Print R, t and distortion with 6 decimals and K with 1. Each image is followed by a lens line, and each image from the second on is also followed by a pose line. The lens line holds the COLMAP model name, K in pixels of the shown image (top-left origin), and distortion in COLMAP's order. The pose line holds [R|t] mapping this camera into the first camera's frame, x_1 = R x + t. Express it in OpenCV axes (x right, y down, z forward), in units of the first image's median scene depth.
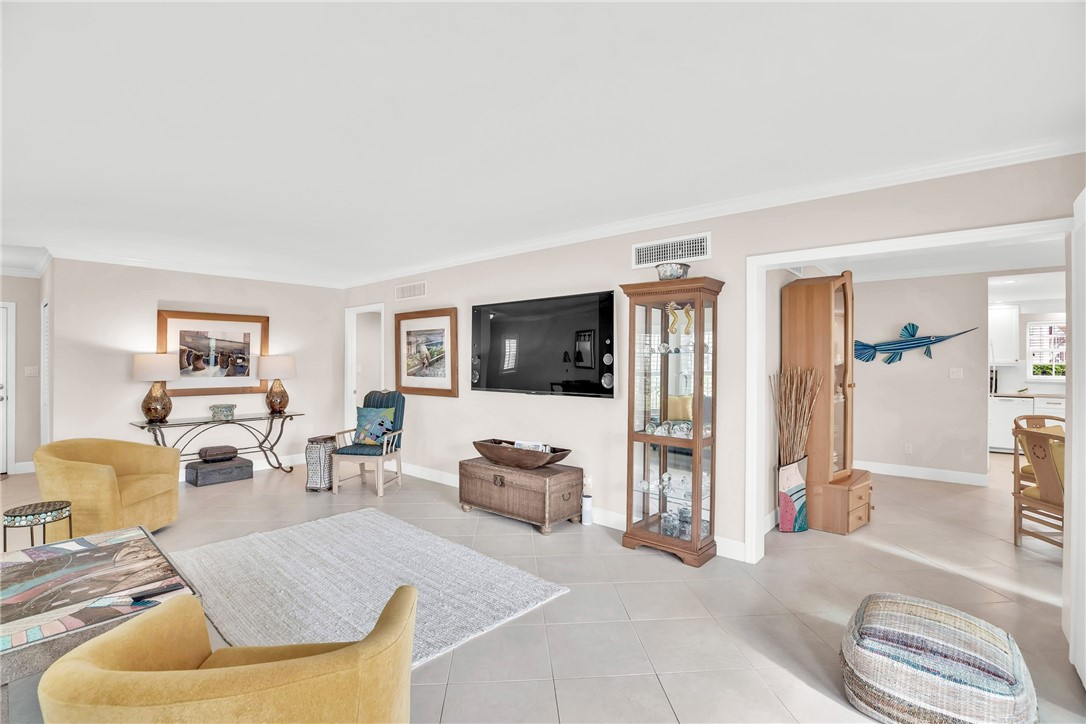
lens RADIAL K [[498.7, 0, 546.7], [0, 498.7, 361.2], [0, 0, 1]] dist [-0.049525, 0.016115]
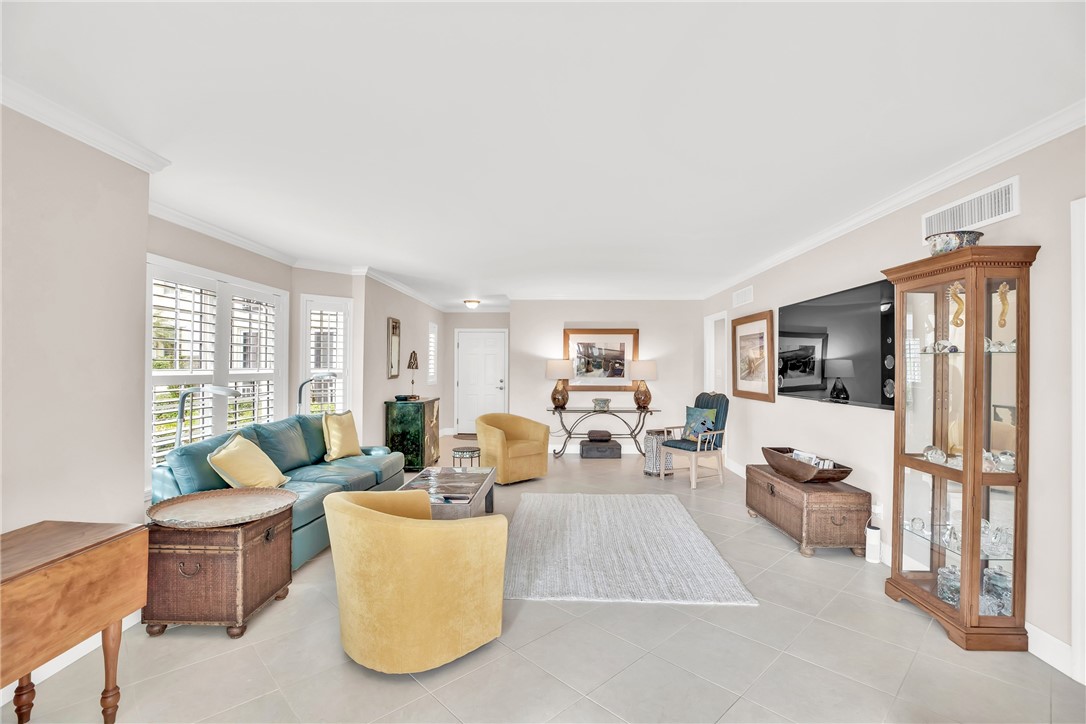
lens RADIAL K [[498.7, 0, 546.7], [0, 498.7, 361.2], [0, 0, 1]] dist [-0.049525, 0.016115]
pose [[0.633625, -0.006079, -0.773617, 0.292746], [-0.002763, 0.999945, -0.010120, 0.003225], [0.773636, 0.008550, 0.633573, 0.048388]]
